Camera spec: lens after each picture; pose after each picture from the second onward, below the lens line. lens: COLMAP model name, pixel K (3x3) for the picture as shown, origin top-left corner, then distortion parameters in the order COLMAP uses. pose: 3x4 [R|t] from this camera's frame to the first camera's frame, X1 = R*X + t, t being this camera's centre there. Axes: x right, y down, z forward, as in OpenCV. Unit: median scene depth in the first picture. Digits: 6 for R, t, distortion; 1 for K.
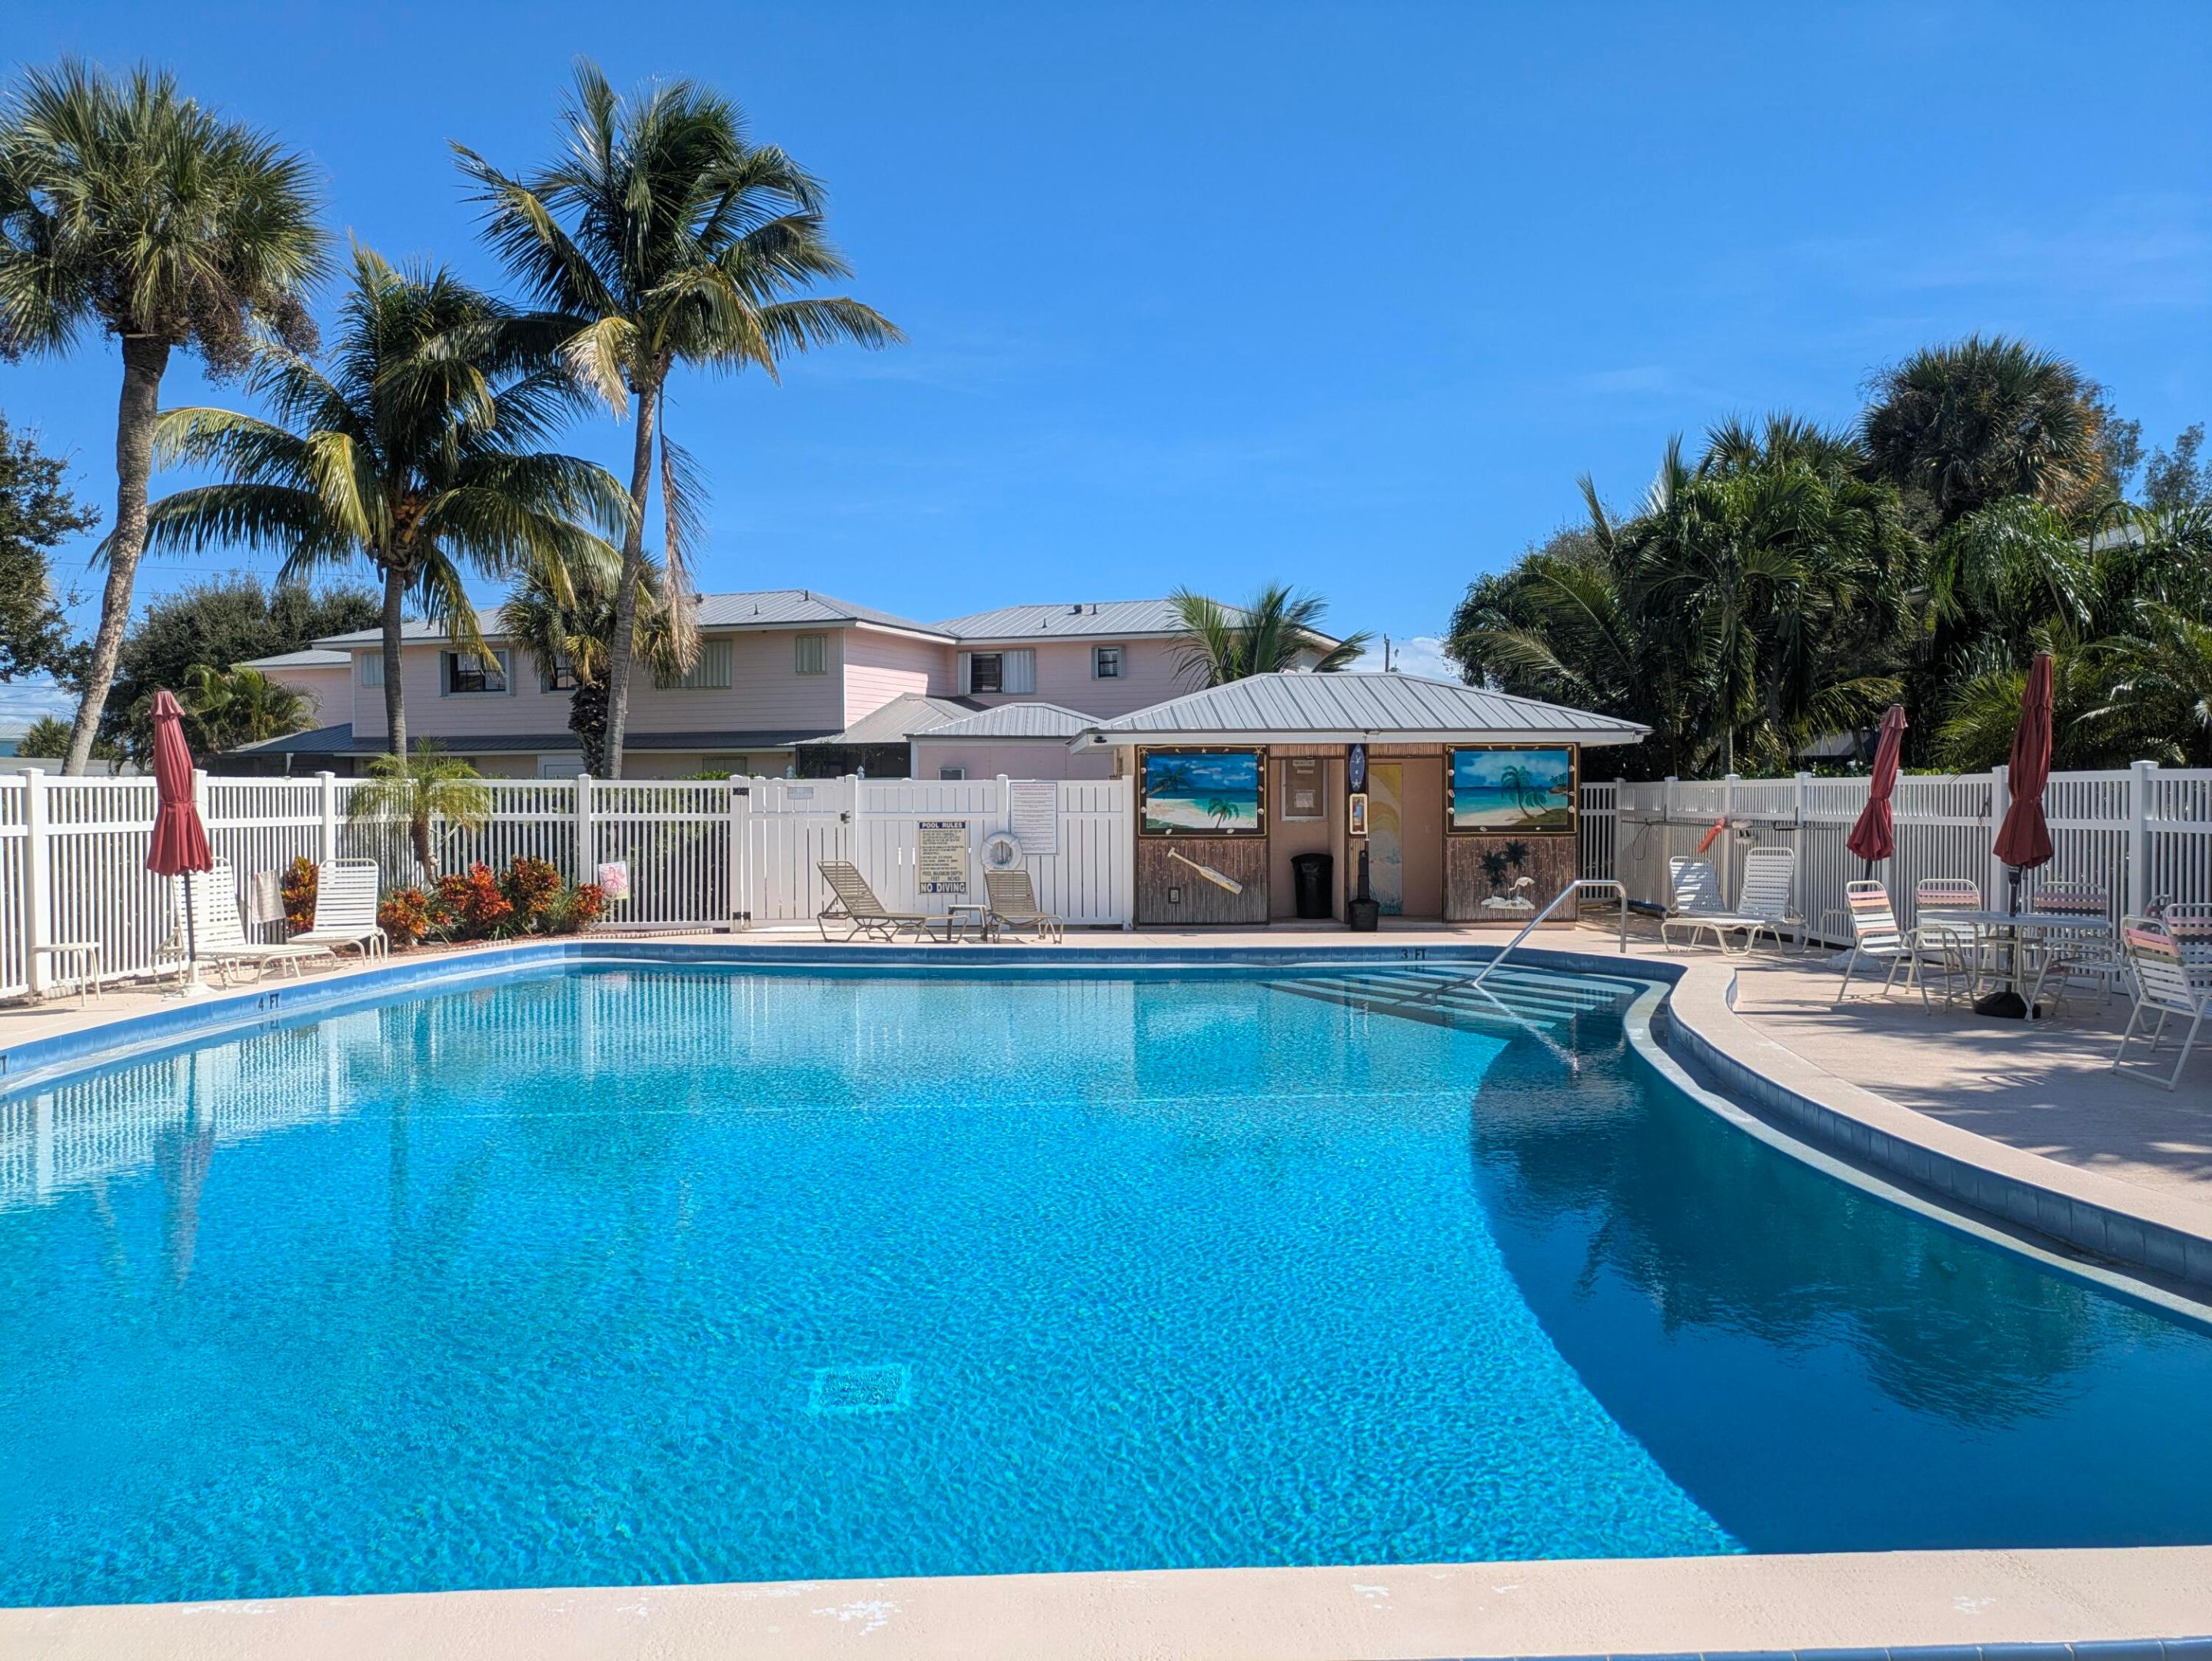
lens RADIAL K [[1617.6, 0, 1093.0], [0, 1617.6, 835.8], [0, 0, 1]] dist [0.054424, -0.037937]
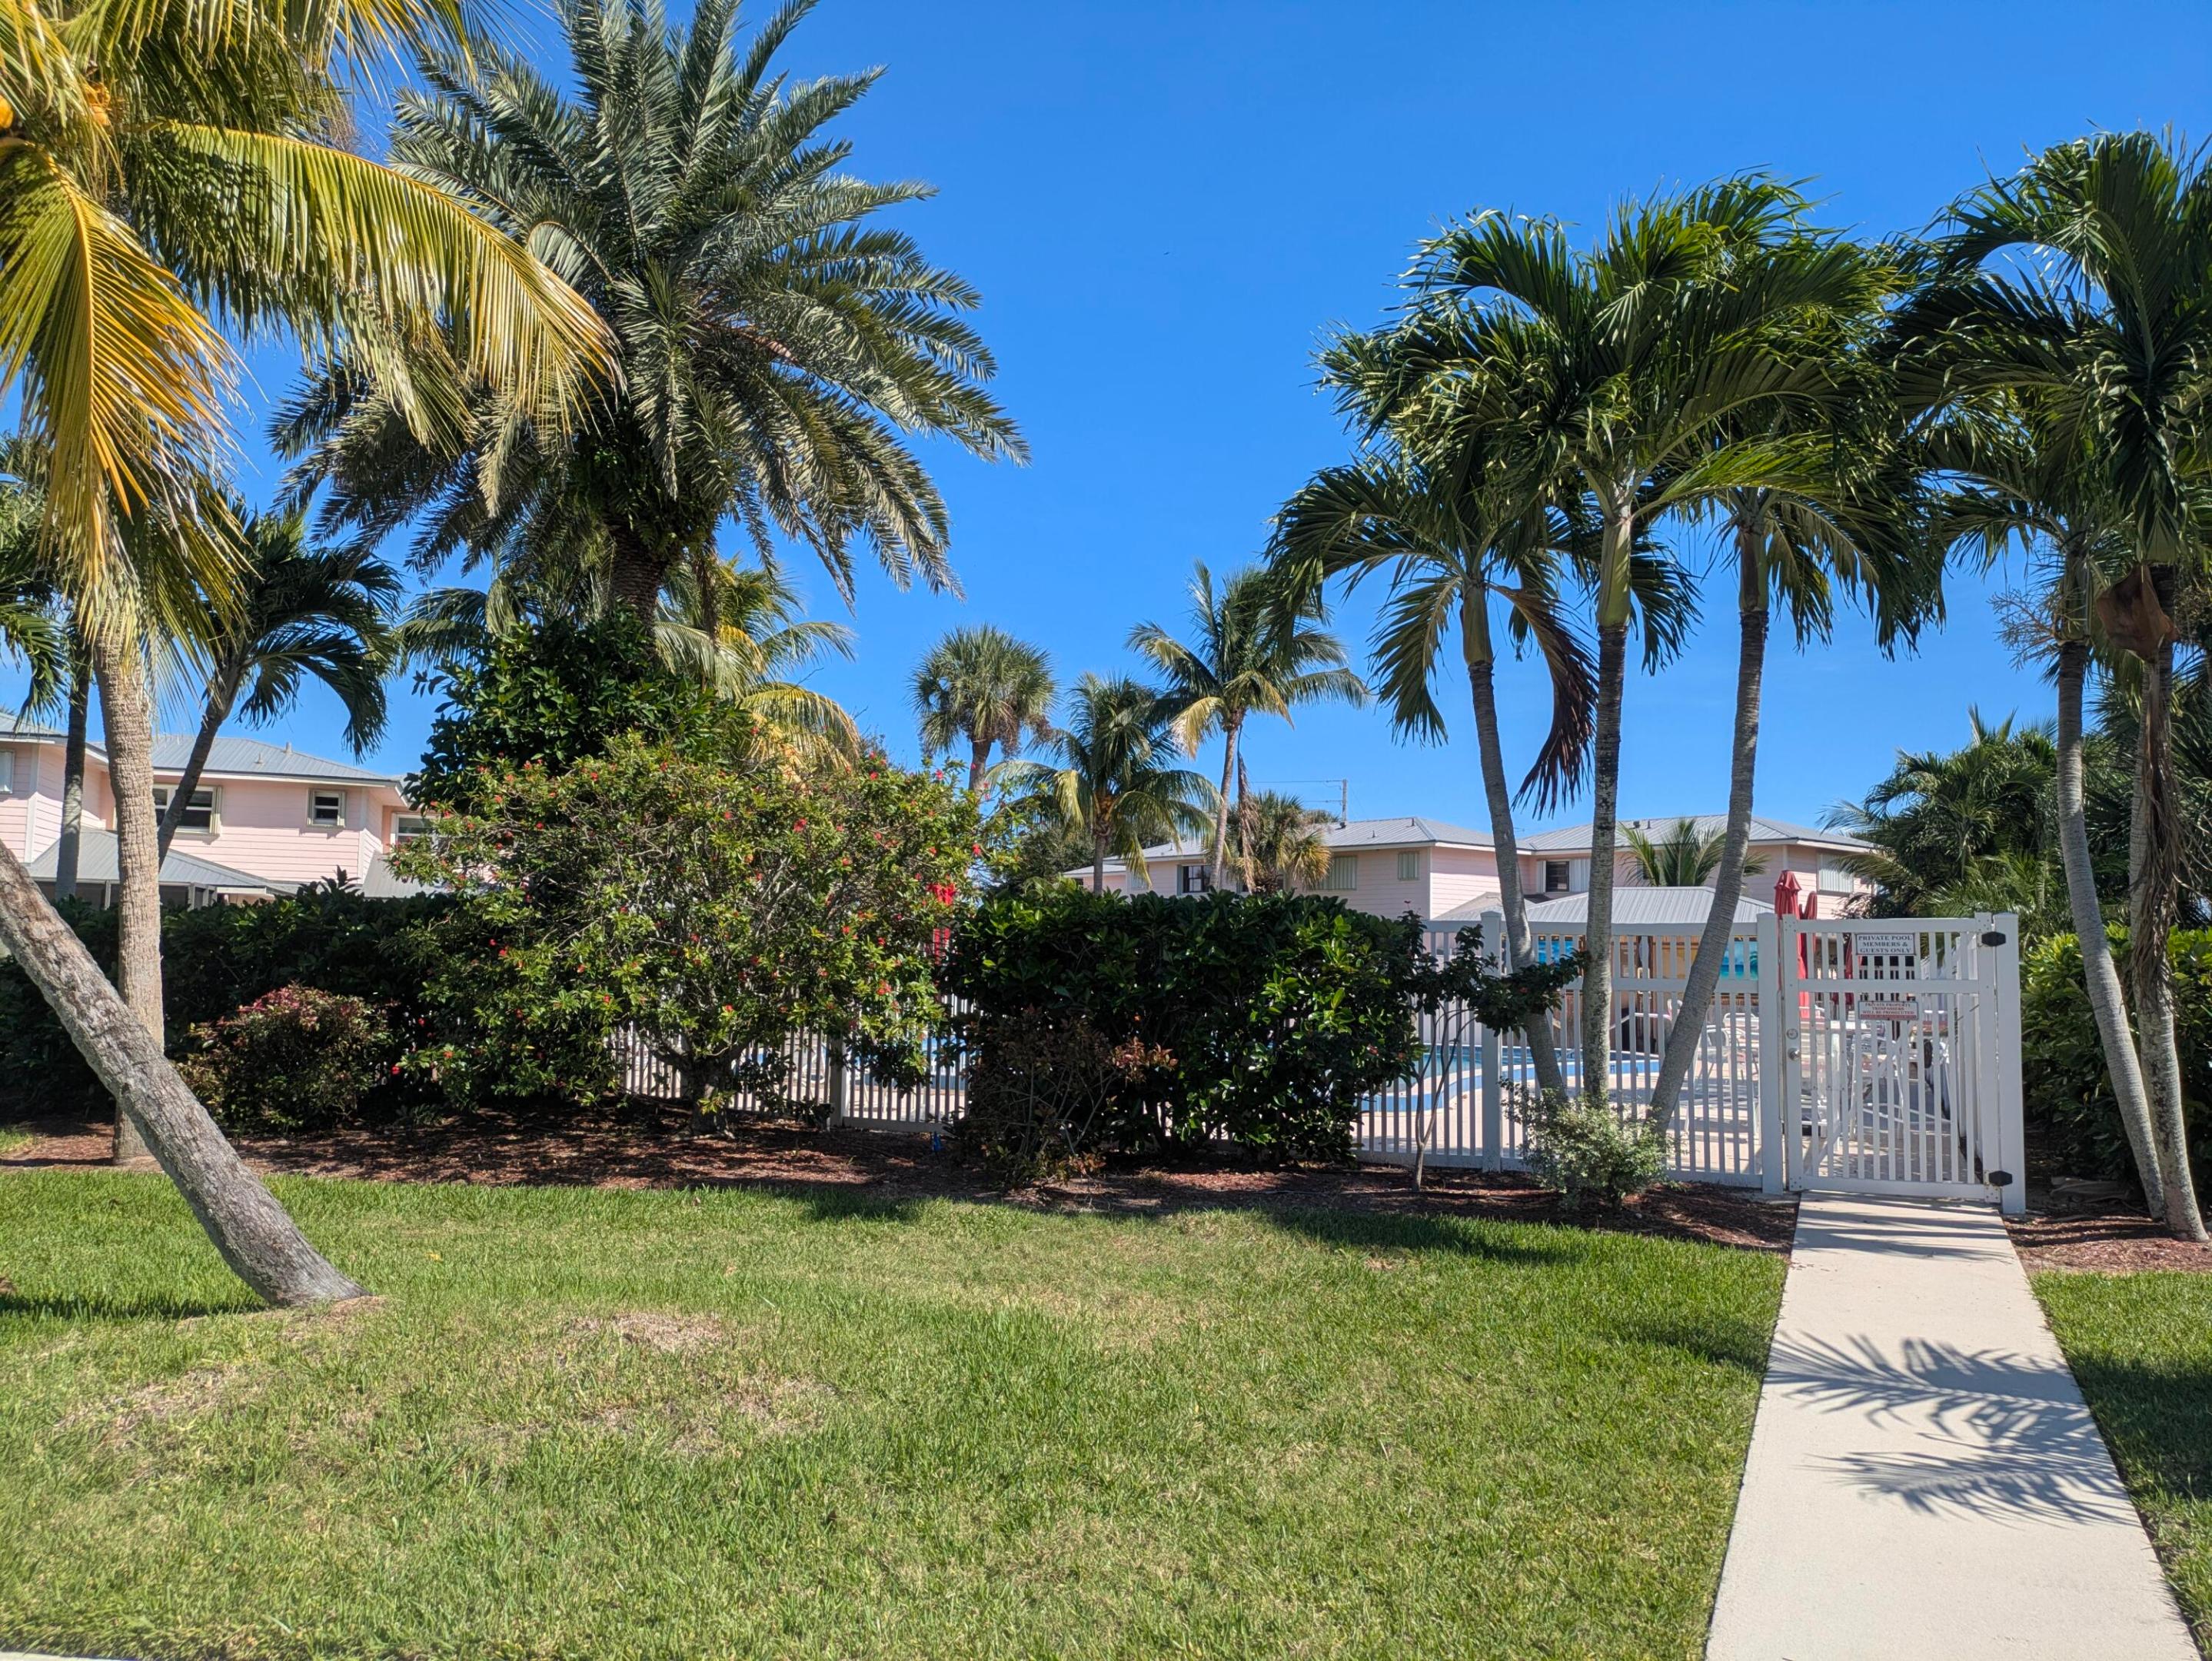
lens RADIAL K [[1617.6, 0, 1116.6], [0, 1617.6, 828.9], [0, 0, 1]] dist [0.054424, -0.037937]
pose [[0.884758, -0.024726, -0.465395, 0.447776], [-0.029437, 0.993633, -0.108755, 0.028561], [0.465121, 0.109922, 0.878396, -0.609542]]
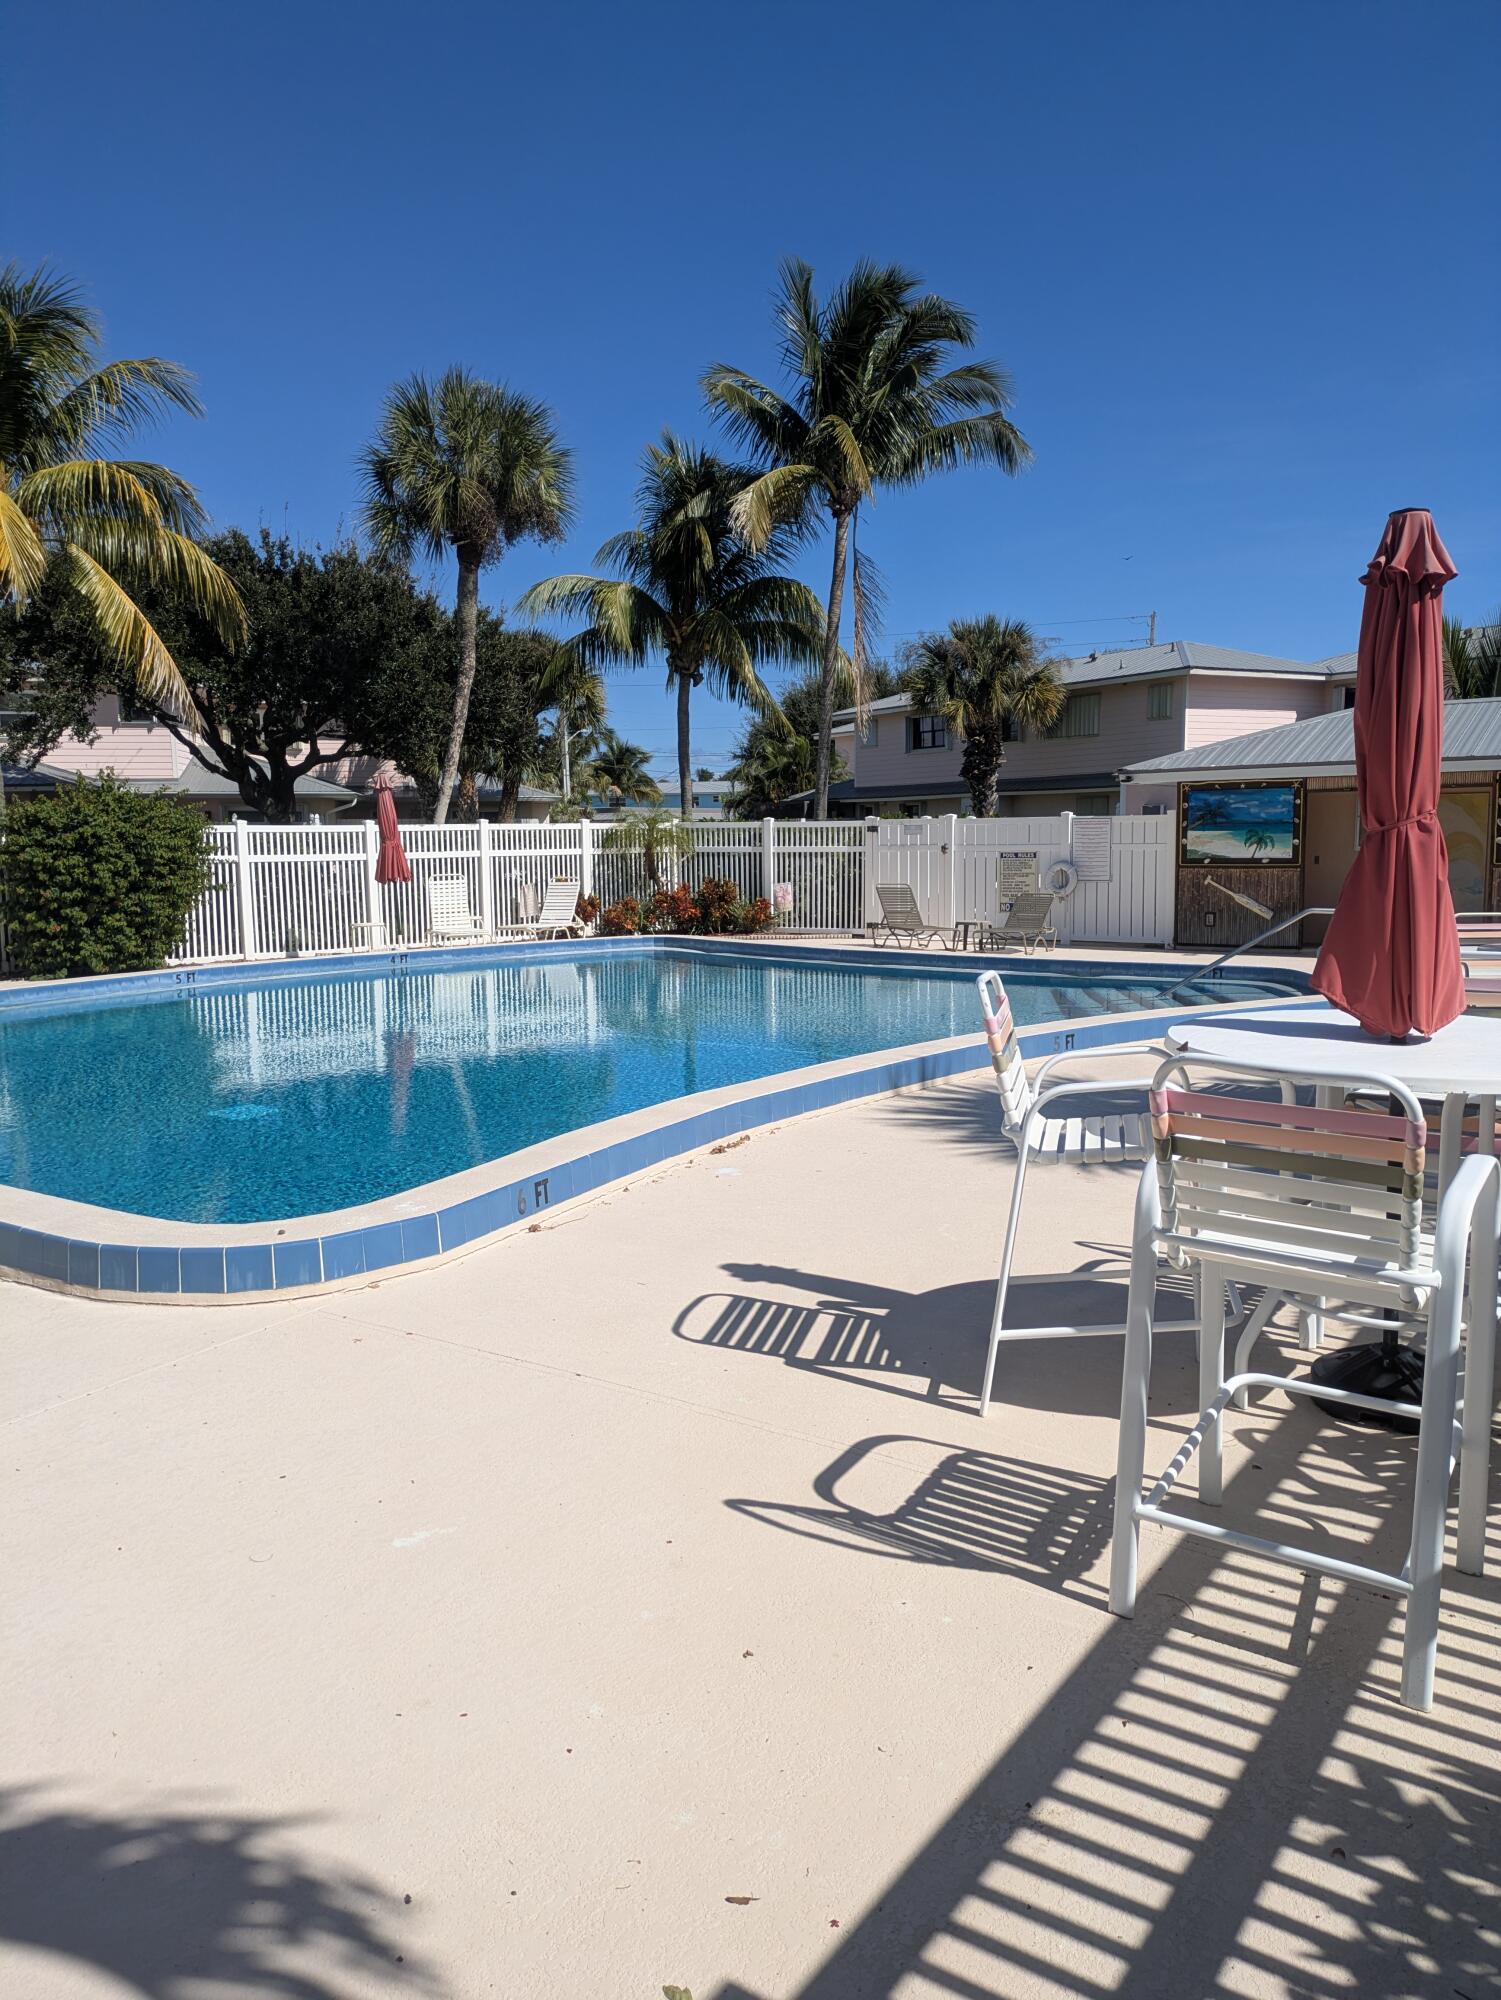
lens RADIAL K [[1462.5, 0, 740.9], [0, 1462.5, 1020.0], [0, 0, 1]] dist [0.054424, -0.037937]
pose [[0.785805, 0.070931, -0.614394, 0.421183], [-0.005678, 0.994187, 0.107516, -0.000929], [0.618449, -0.080998, 0.781640, 0.010360]]
